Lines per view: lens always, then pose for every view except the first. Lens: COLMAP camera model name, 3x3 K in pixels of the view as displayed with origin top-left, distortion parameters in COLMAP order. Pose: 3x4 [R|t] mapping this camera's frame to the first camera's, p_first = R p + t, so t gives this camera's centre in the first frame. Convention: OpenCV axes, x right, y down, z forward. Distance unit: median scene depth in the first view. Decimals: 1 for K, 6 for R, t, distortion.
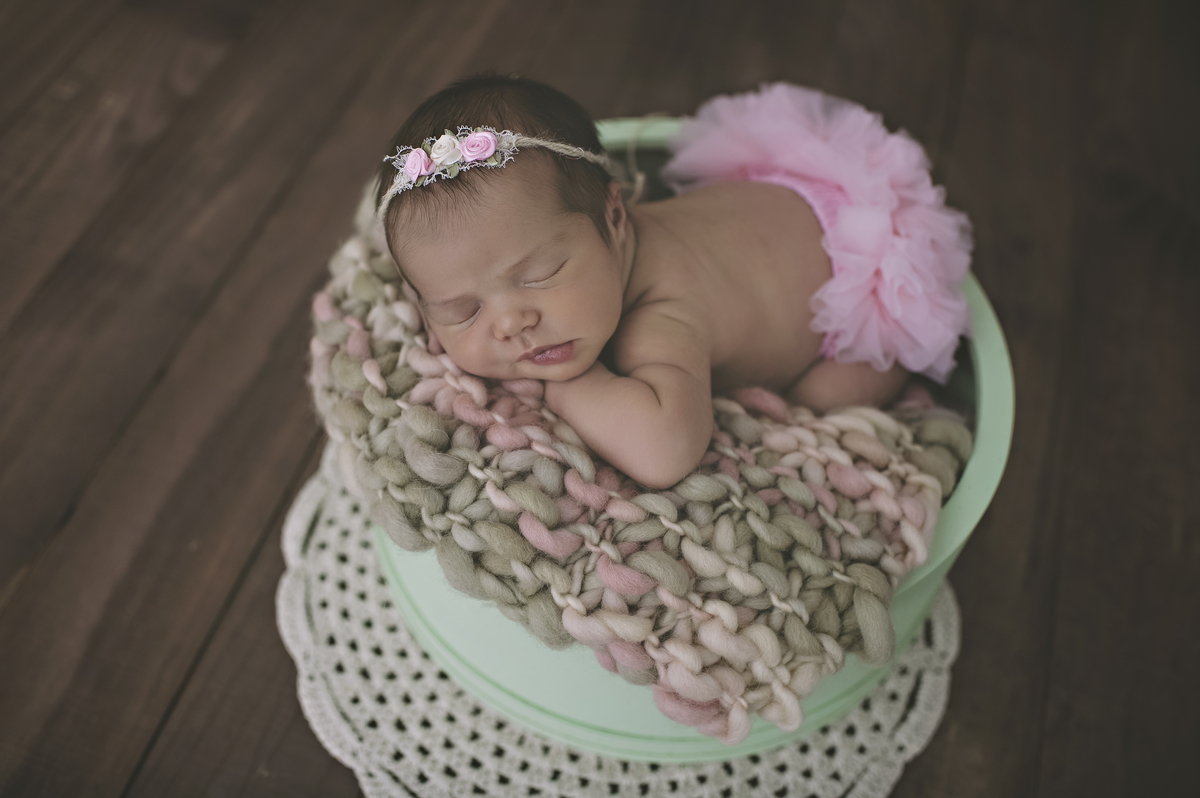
lens RADIAL K [[1289.2, 0, 600.0], [0, 1289.2, 399.0], [0, 0, 1]] dist [-0.046945, 0.041061]
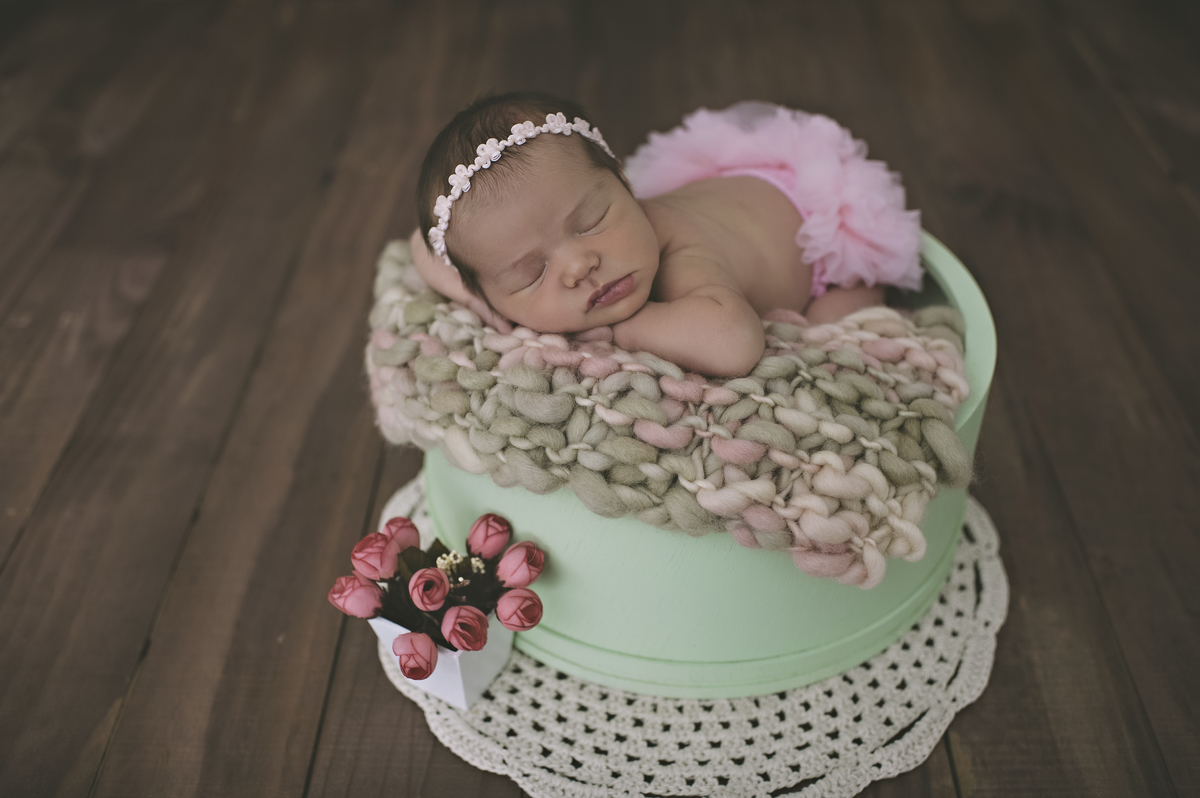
lens RADIAL K [[1294.9, 0, 600.0], [0, 1294.9, 399.0], [0, 0, 1]] dist [-0.017822, -0.003106]
pose [[0.956283, -0.236882, 0.171495, -0.253948], [0.272223, 0.935307, -0.226041, 0.291434], [-0.106856, 0.262844, 0.958903, -0.071094]]
